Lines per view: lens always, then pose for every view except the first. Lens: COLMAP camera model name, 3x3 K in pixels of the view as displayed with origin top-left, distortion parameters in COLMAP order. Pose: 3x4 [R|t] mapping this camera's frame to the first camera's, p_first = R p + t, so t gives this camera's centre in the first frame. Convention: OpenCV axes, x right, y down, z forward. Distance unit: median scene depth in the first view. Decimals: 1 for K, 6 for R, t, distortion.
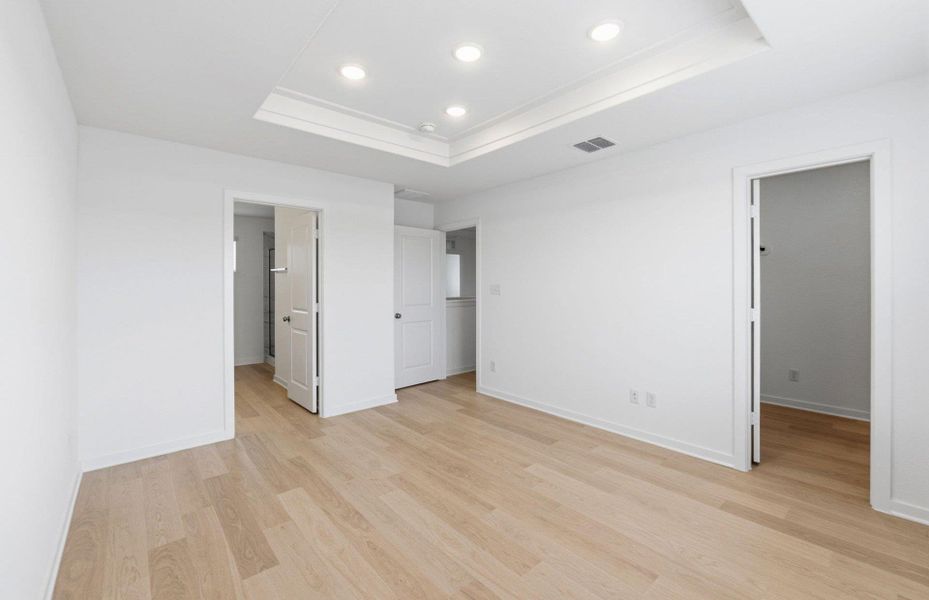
lens RADIAL K [[403.2, 0, 472.2], [0, 403.2, 294.5], [0, 0, 1]] dist [-0.001279, -0.000559]
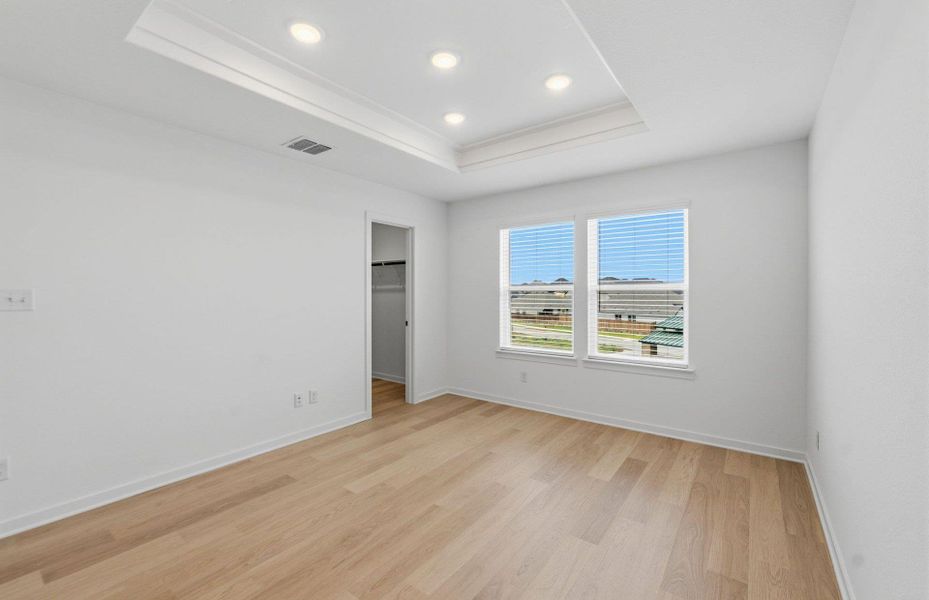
lens RADIAL K [[403.2, 0, 468.1], [0, 403.2, 296.1], [0, 0, 1]] dist [-0.001279, -0.000559]
pose [[-0.248654, -0.002223, 0.968590, -0.751147], [0.016643, 0.999840, 0.006567, -0.012747], [-0.968449, 0.017753, -0.248578, 0.898480]]
